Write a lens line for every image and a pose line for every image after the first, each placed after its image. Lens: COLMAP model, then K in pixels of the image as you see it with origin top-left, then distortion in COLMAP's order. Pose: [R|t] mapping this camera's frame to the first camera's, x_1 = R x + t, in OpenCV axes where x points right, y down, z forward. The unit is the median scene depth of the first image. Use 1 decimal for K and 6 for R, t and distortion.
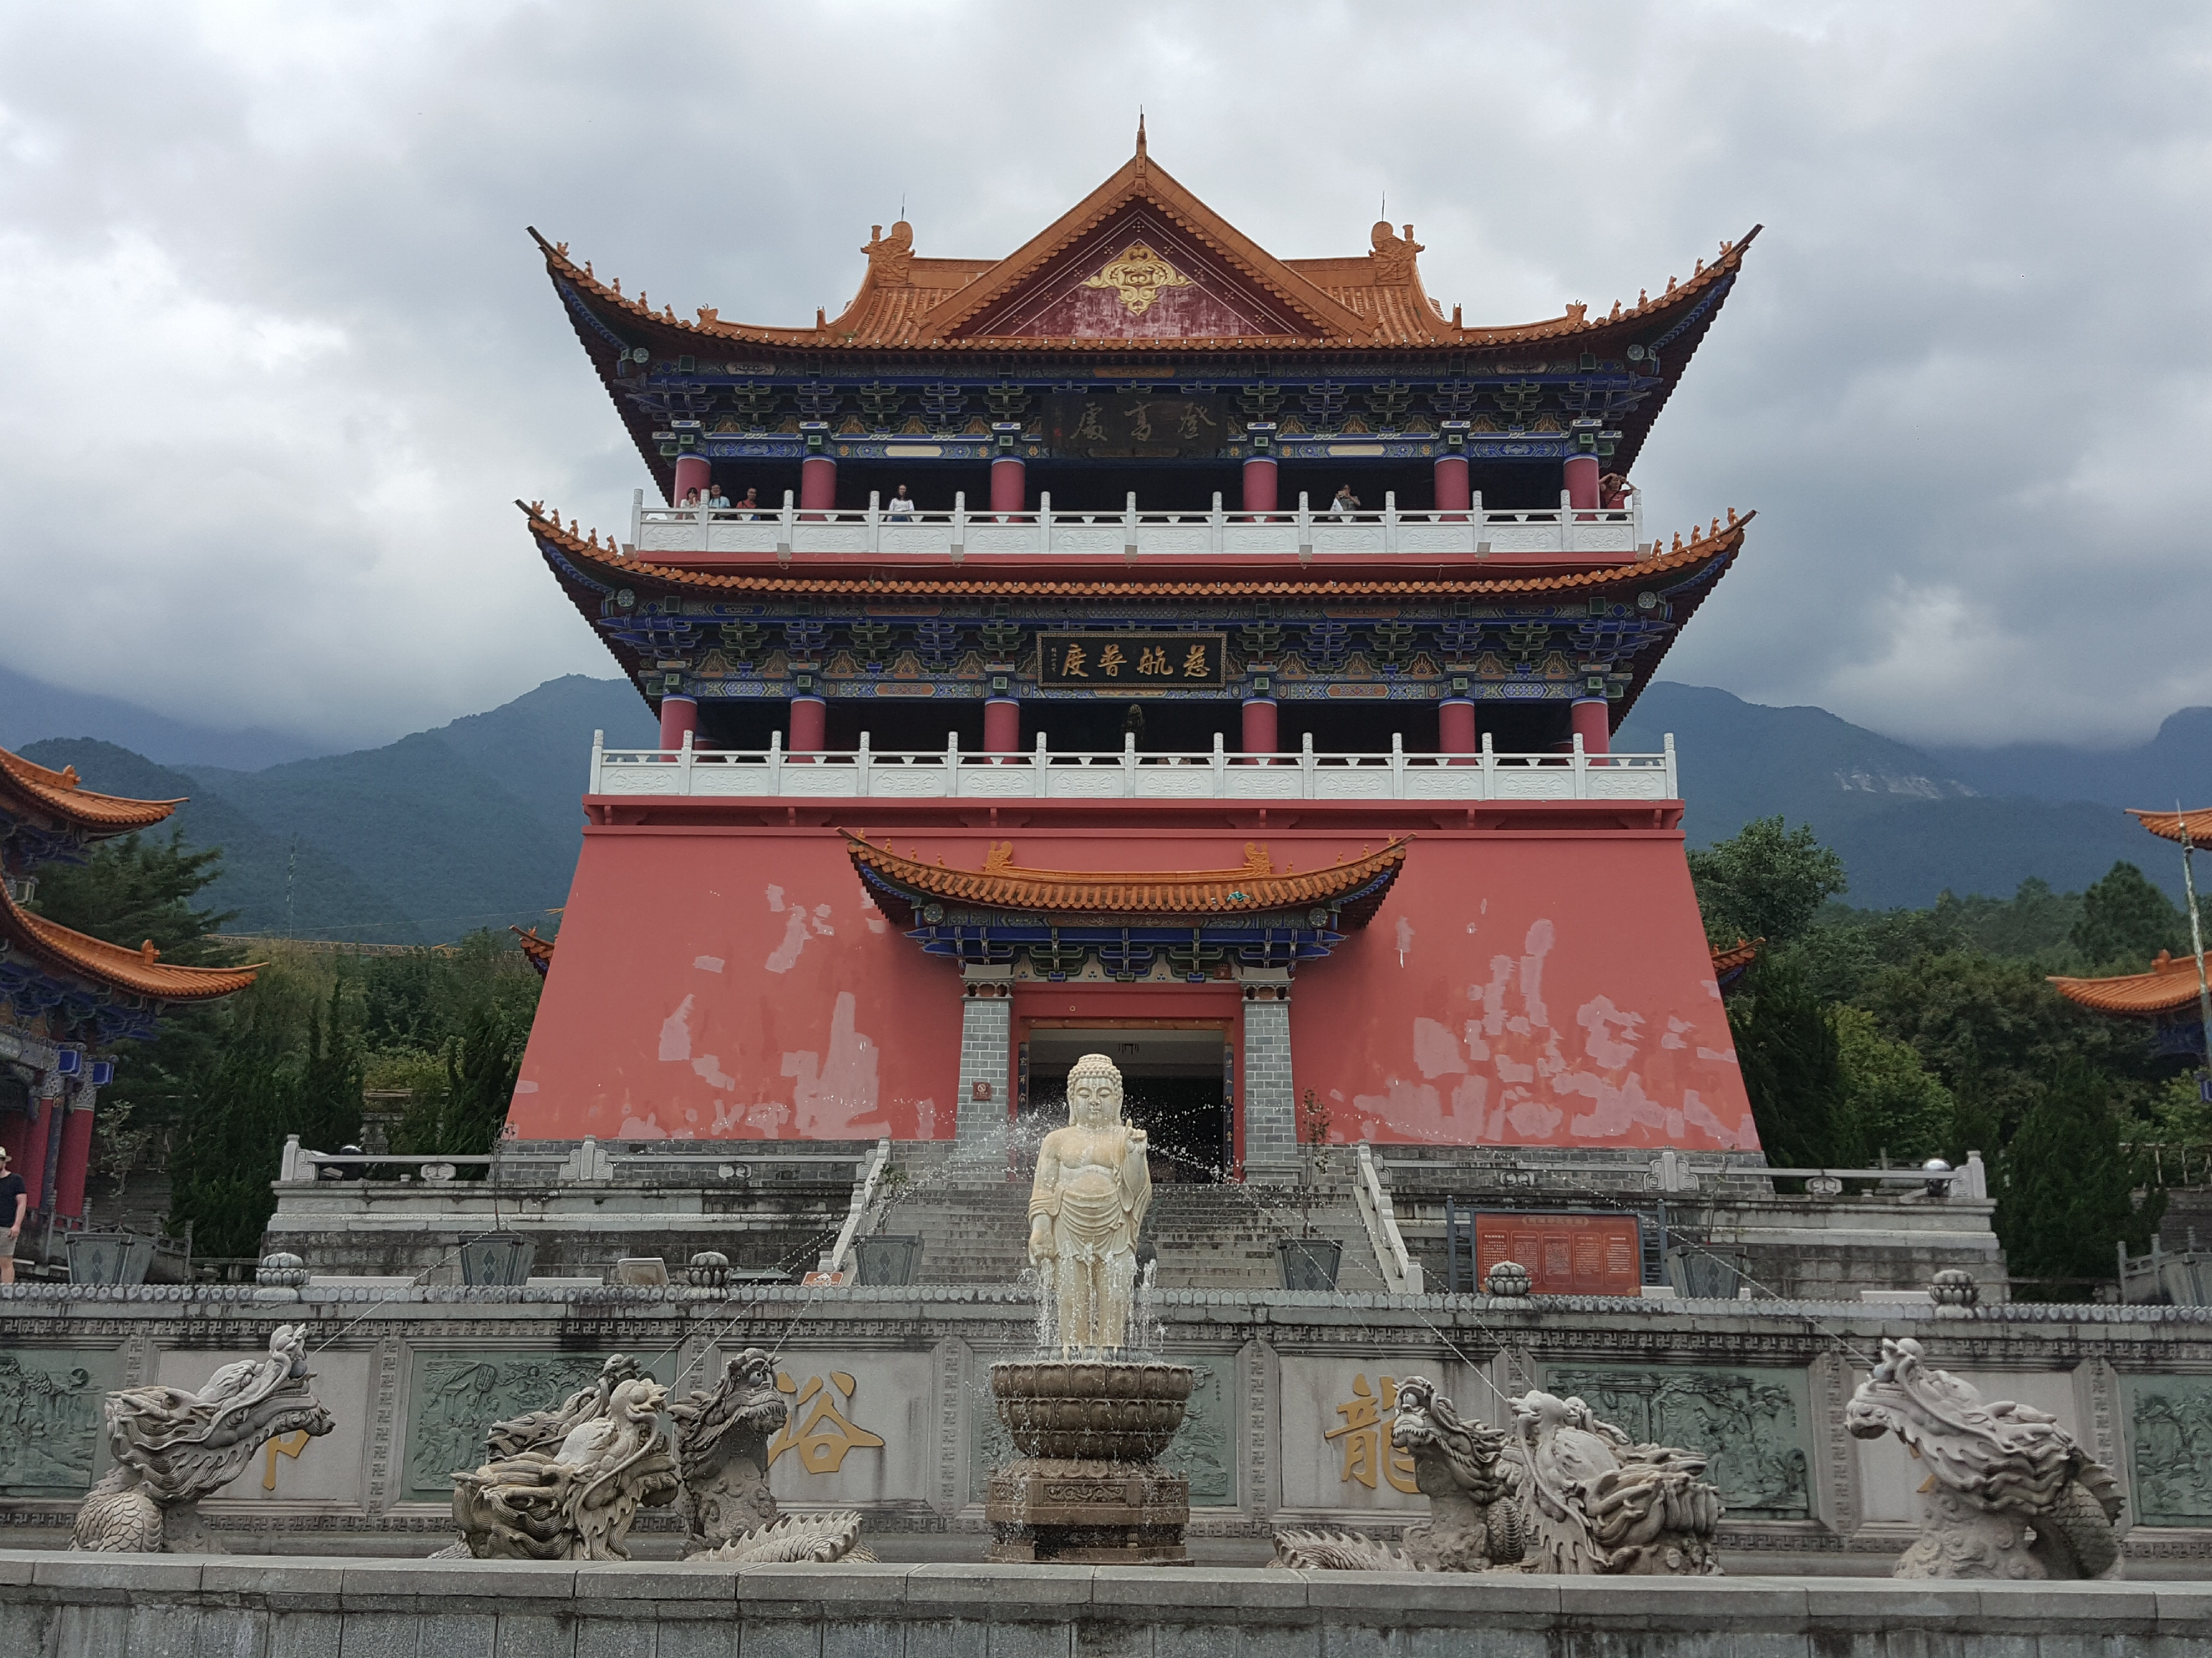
lens RADIAL K [[2057.8, 0, 1108.3], [0, 2057.8, 851.2], [0, 0, 1]] dist [0.092564, 0.000000]
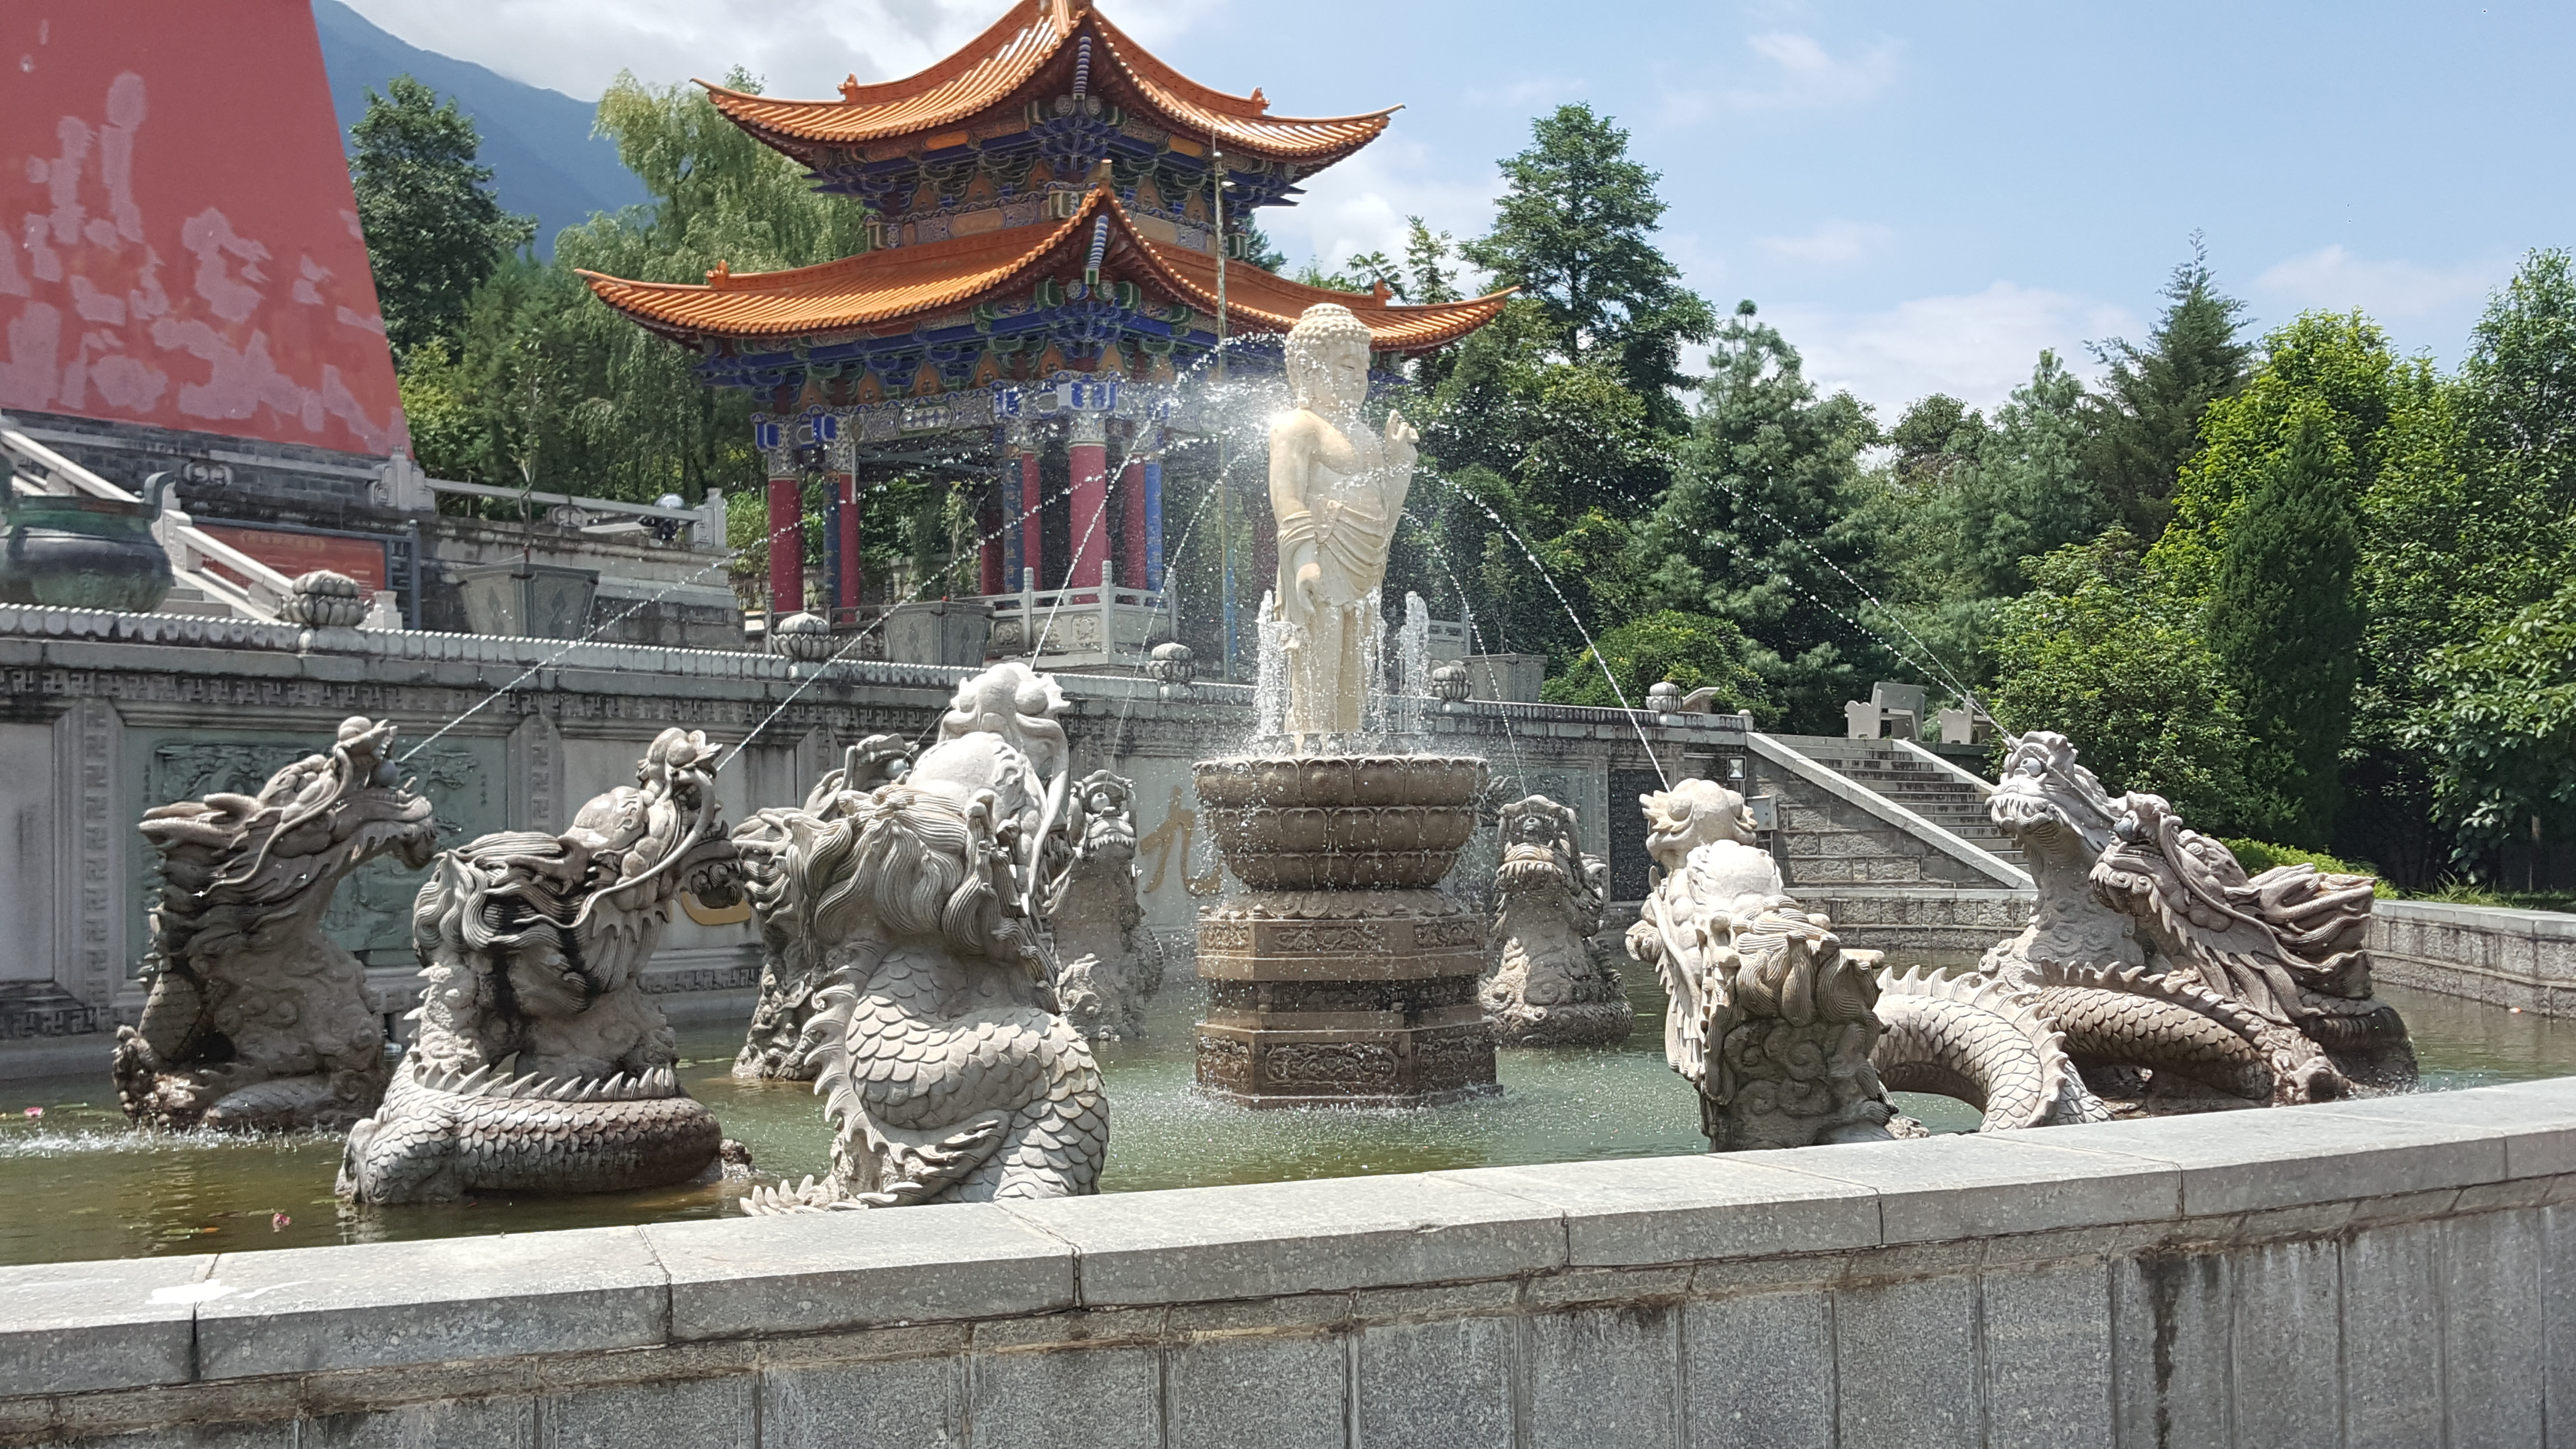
lens RADIAL K [[2757.4, 0, 1287.7], [0, 2757.4, 732.1], [0, 0, 1]] dist [-0.003259, 0.000000]
pose [[0.557200, 0.013946, 0.830261, -0.281433], [-0.209833, 0.969774, 0.124533, 0.047040], [-0.803429, -0.243606, 0.543284, 0.189663]]
